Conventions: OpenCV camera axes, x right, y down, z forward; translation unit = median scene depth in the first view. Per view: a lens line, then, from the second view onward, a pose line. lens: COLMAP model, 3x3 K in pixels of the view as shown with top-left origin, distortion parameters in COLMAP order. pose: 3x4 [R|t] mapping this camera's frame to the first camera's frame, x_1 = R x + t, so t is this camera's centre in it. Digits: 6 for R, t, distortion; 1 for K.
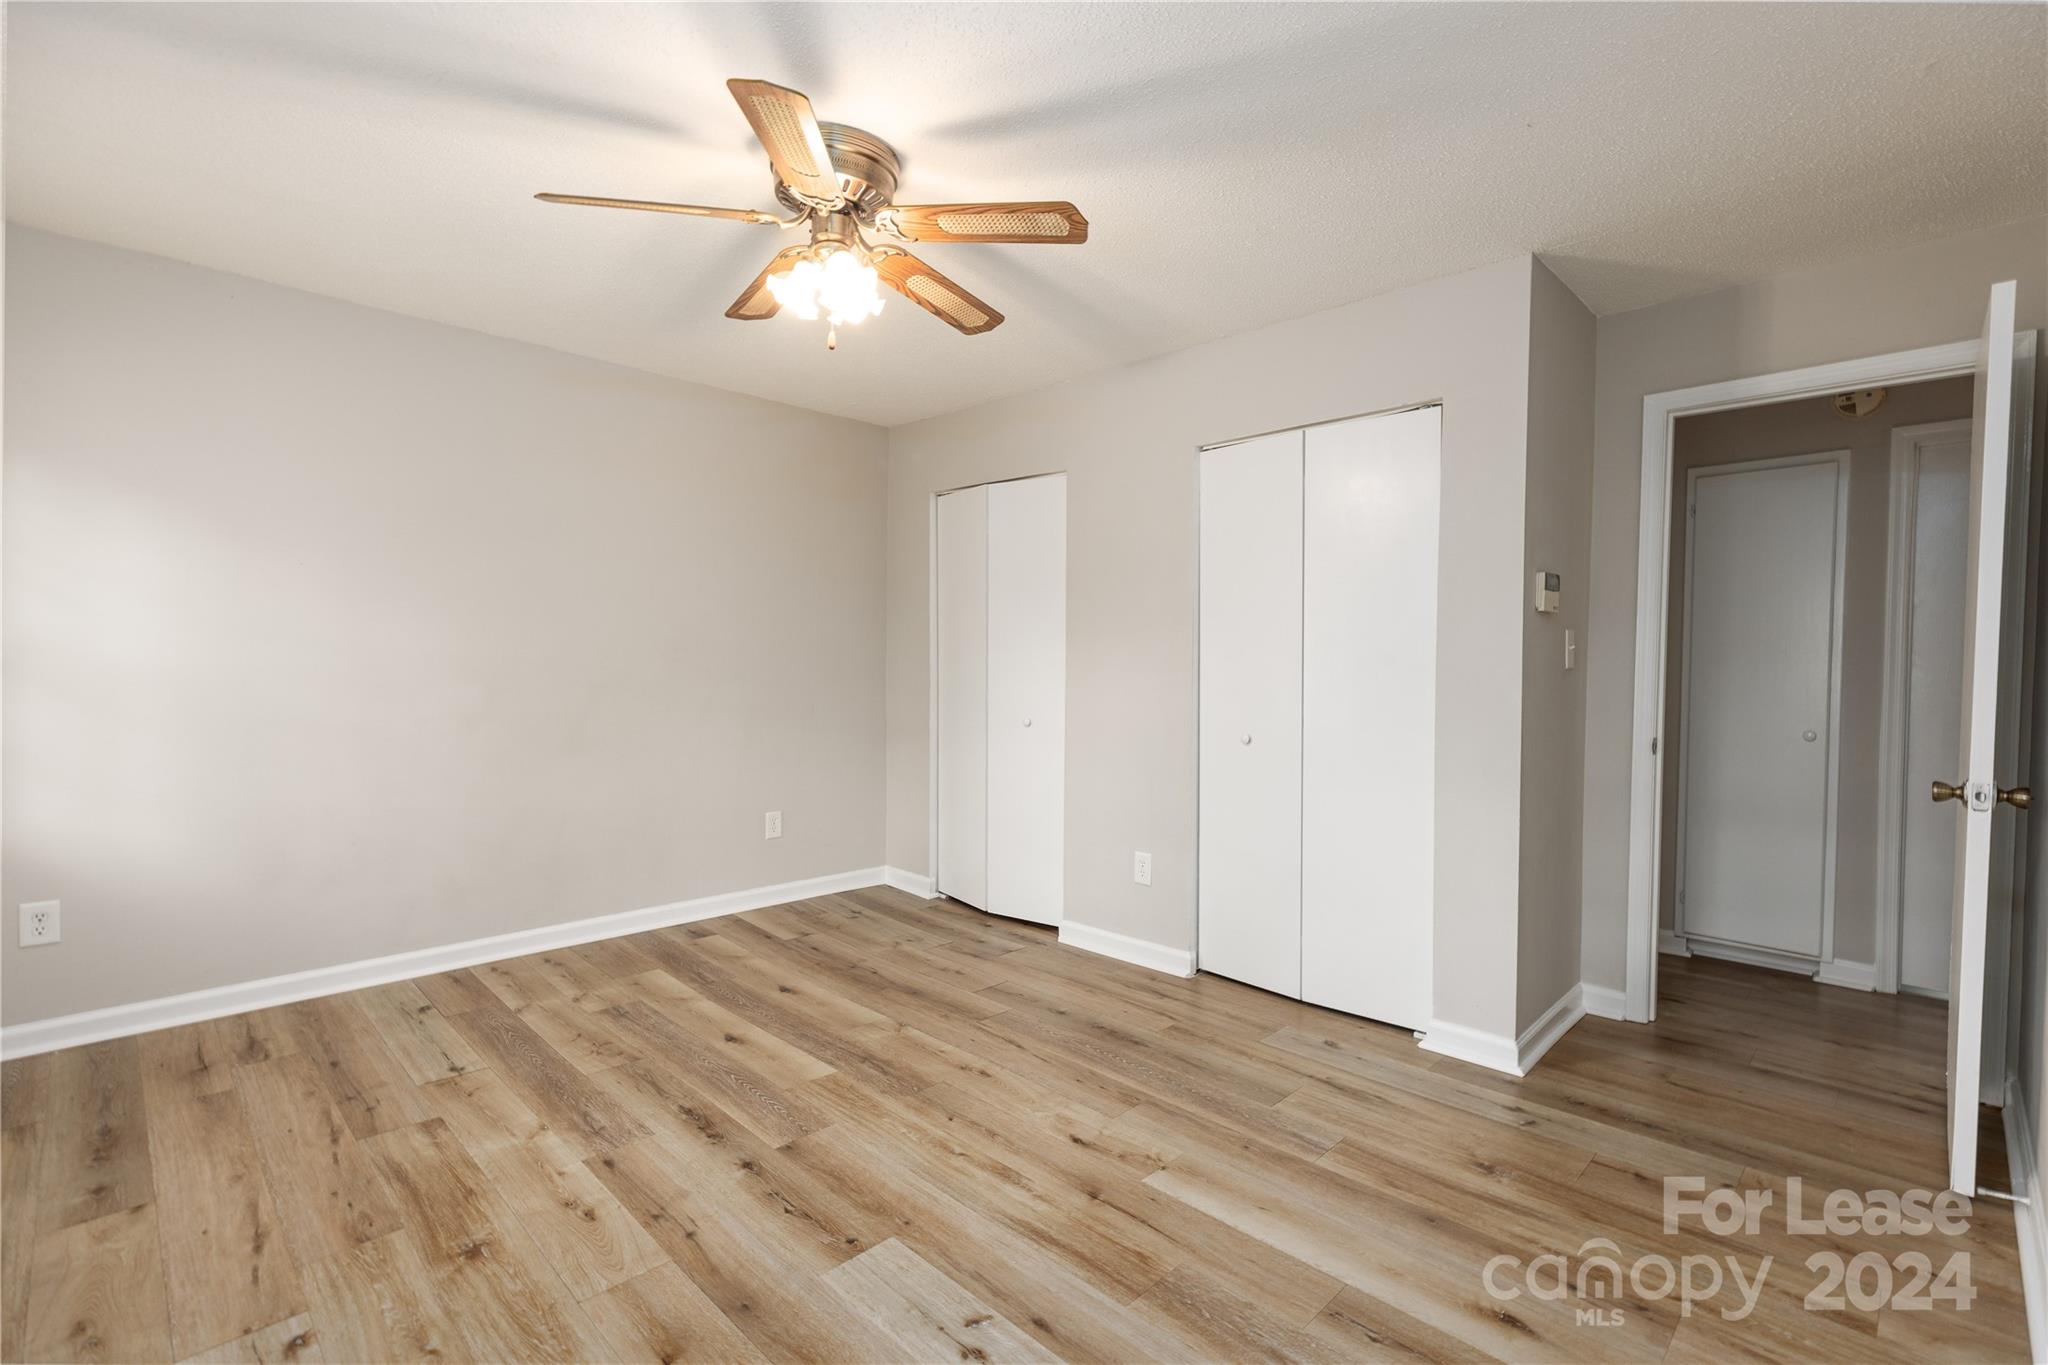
lens RADIAL K [[939.7, 0, 1015.8], [0, 939.7, 684.0], [0, 0, 1]] dist [0.003434, -0.000050]
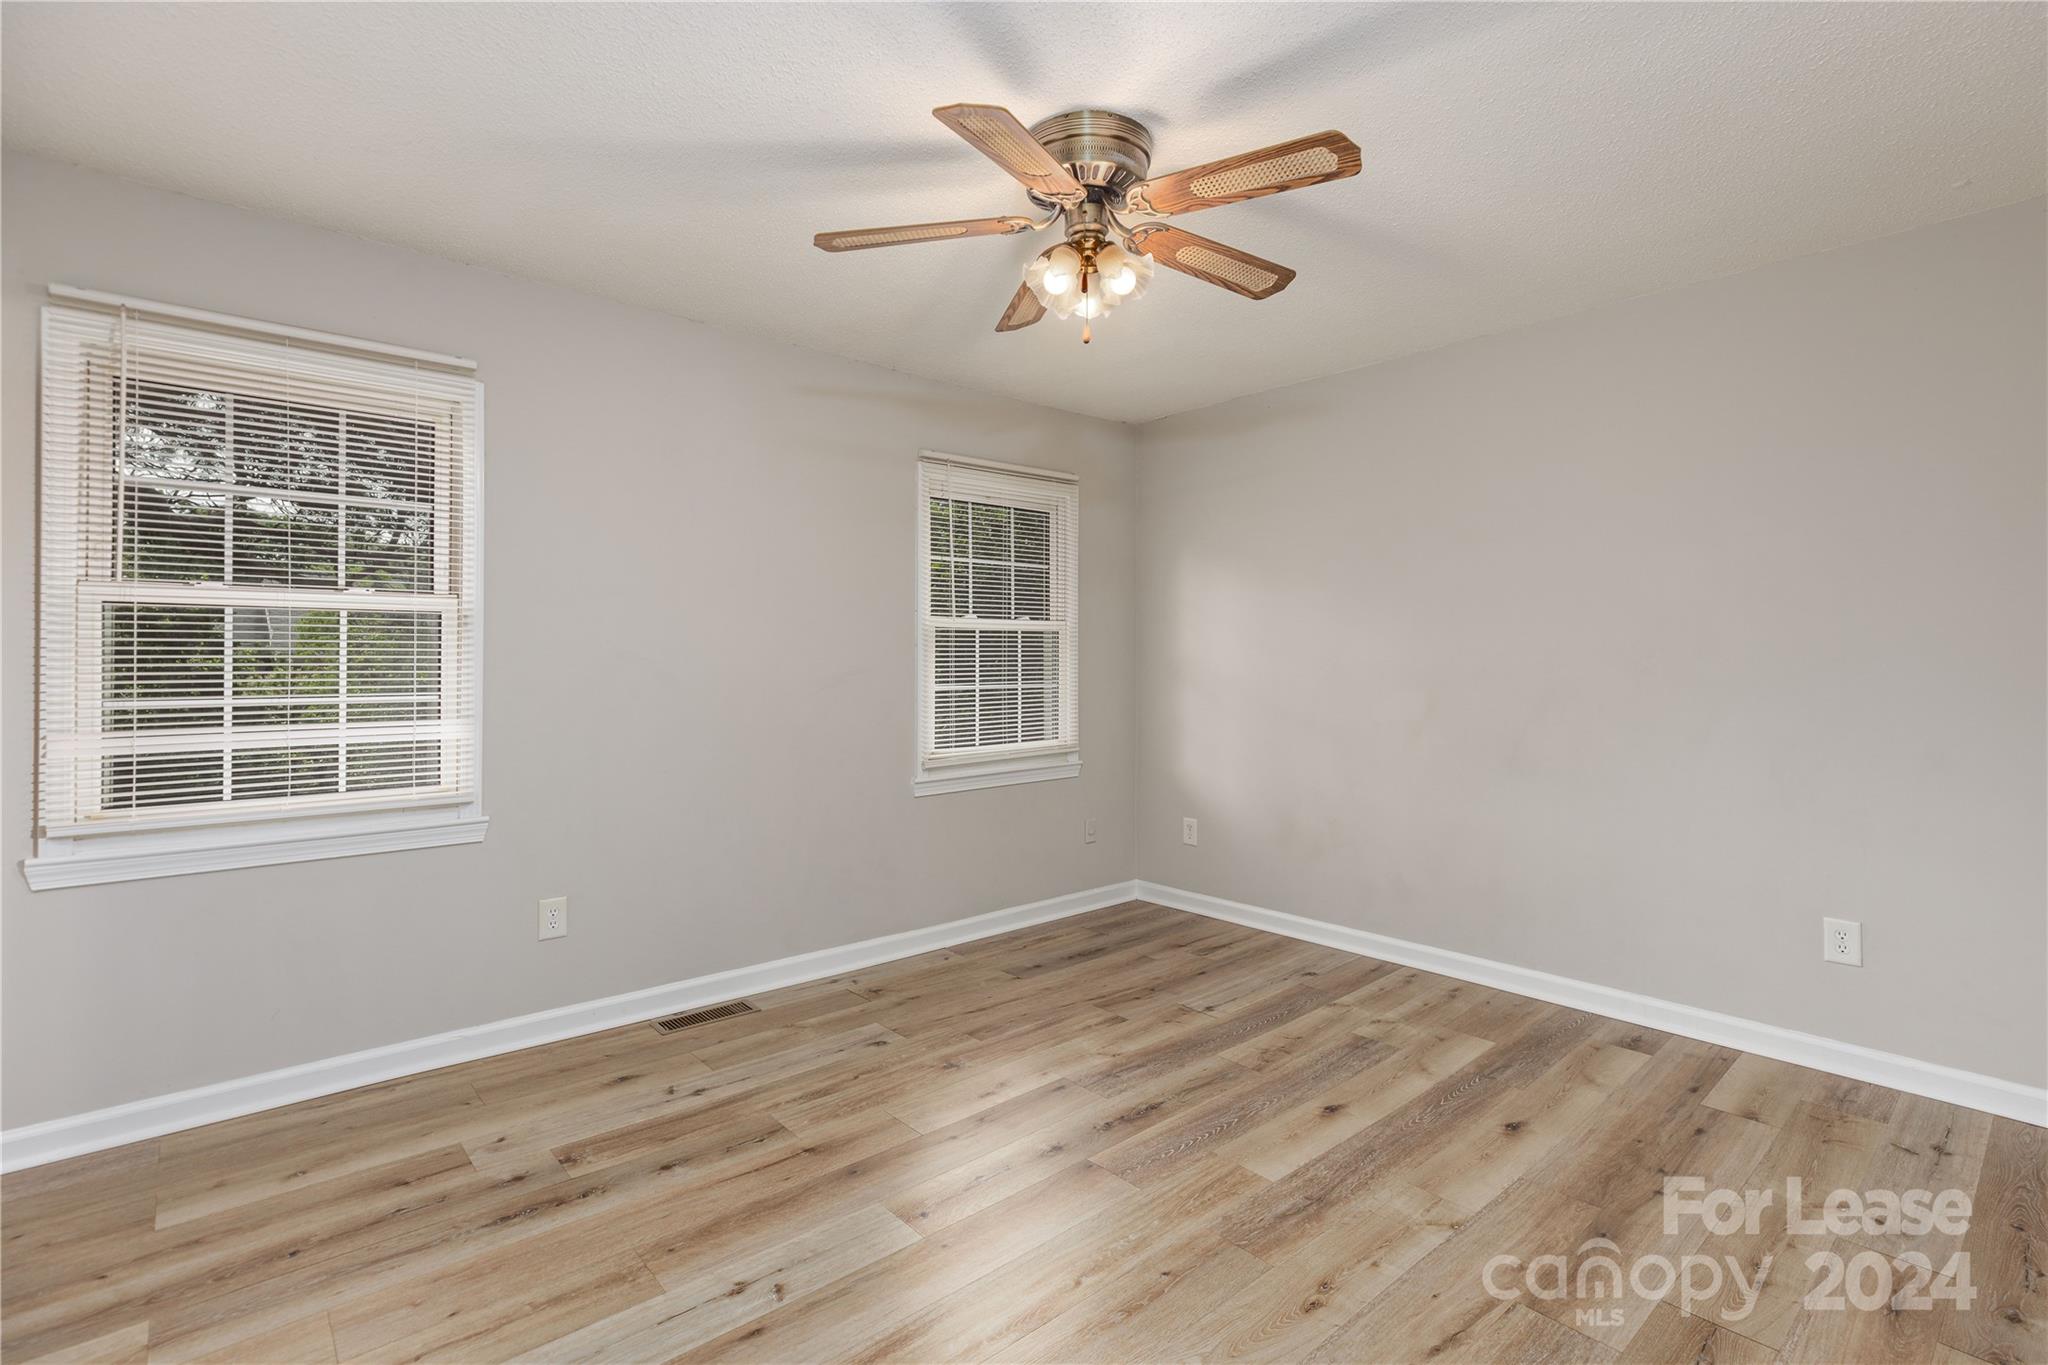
lens RADIAL K [[939.7, 0, 1015.8], [0, 939.7, 684.0], [0, 0, 1]] dist [0.003434, -0.000050]
pose [[-0.069643, 0.011352, -0.997507, 0.556013], [-0.026893, 0.999550, 0.013253, -0.012801], [0.997209, 0.027749, -0.069306, 0.746410]]
